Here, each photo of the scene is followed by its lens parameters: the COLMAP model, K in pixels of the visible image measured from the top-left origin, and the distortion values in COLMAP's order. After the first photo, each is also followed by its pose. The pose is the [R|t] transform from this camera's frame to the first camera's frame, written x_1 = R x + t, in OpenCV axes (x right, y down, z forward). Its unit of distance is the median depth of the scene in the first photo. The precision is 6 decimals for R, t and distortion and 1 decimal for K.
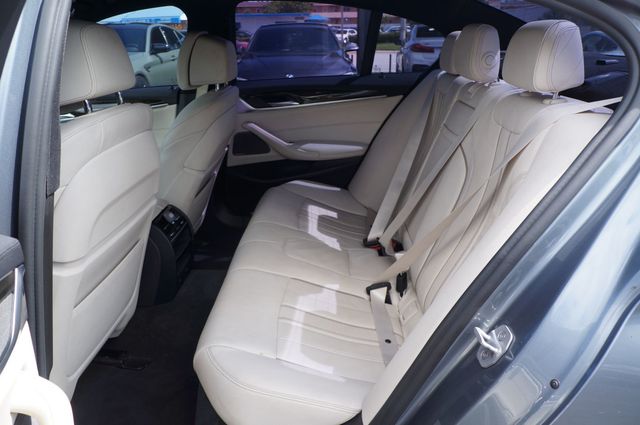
lens RADIAL K [[495.6, 0, 319.7], [0, 495.6, 209.4], [0, 0, 1]] dist [-0.031073, 0.012511]
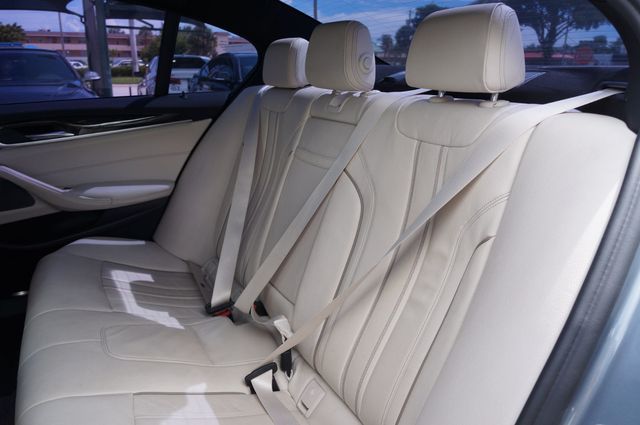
lens RADIAL K [[495.6, 0, 318.4], [0, 495.6, 212.9], [0, 0, 1]] dist [-0.031073, 0.012511]
pose [[0.875045, -0.115954, 0.469947, -0.082622], [0.143402, 0.989400, -0.022893, -0.031173], [-0.462311, 0.087424, 0.882398, 0.205939]]
